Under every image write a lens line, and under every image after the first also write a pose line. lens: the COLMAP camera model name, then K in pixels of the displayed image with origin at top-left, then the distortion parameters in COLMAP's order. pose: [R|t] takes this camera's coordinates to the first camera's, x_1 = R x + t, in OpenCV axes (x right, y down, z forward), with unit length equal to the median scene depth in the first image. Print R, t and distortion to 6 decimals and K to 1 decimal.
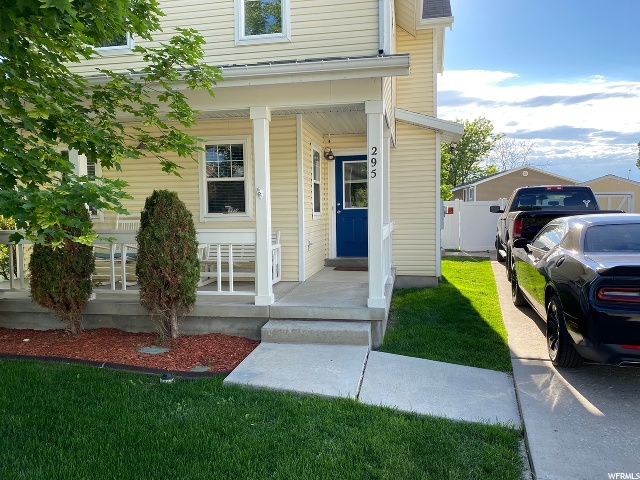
lens RADIAL K [[487.5, 0, 317.4], [0, 487.5, 239.2], [0, 0, 1]] dist [0.075334, 0.001526]
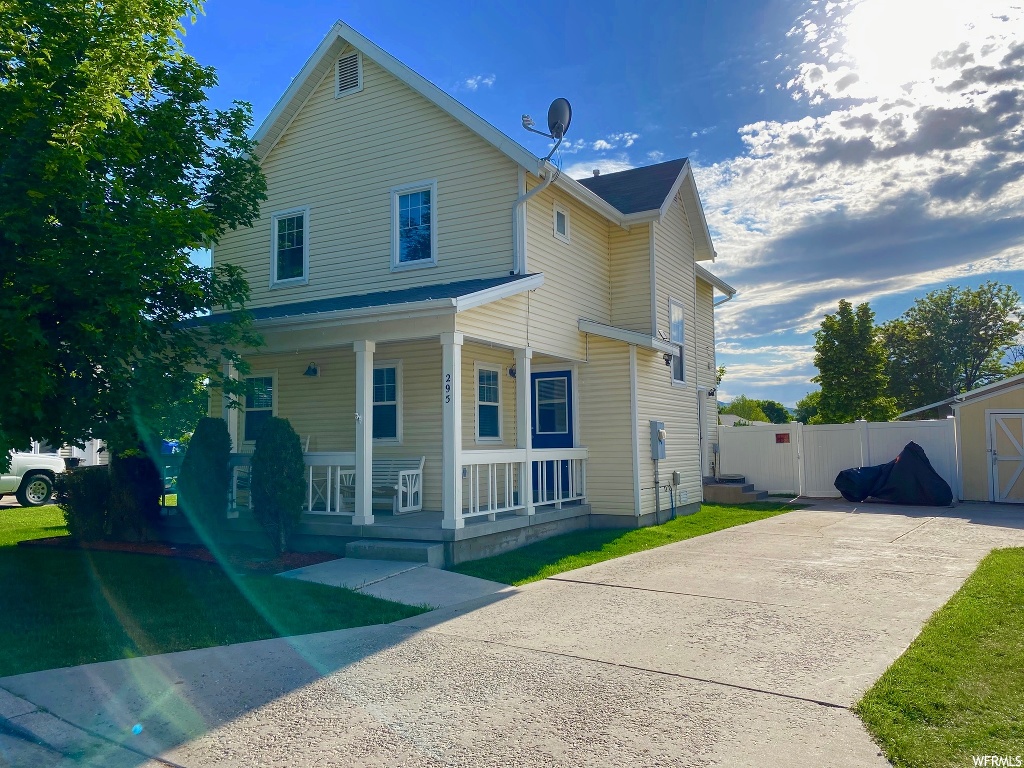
lens RADIAL K [[780.1, 0, 514.3], [0, 780.1, 384.5], [0, 0, 1]] dist [0.075334, 0.001526]
pose [[0.951369, -0.021235, -0.307322, 0.572216], [-0.018443, 0.991905, -0.125633, 0.032474], [0.307502, 0.125191, 0.943276, -0.409413]]
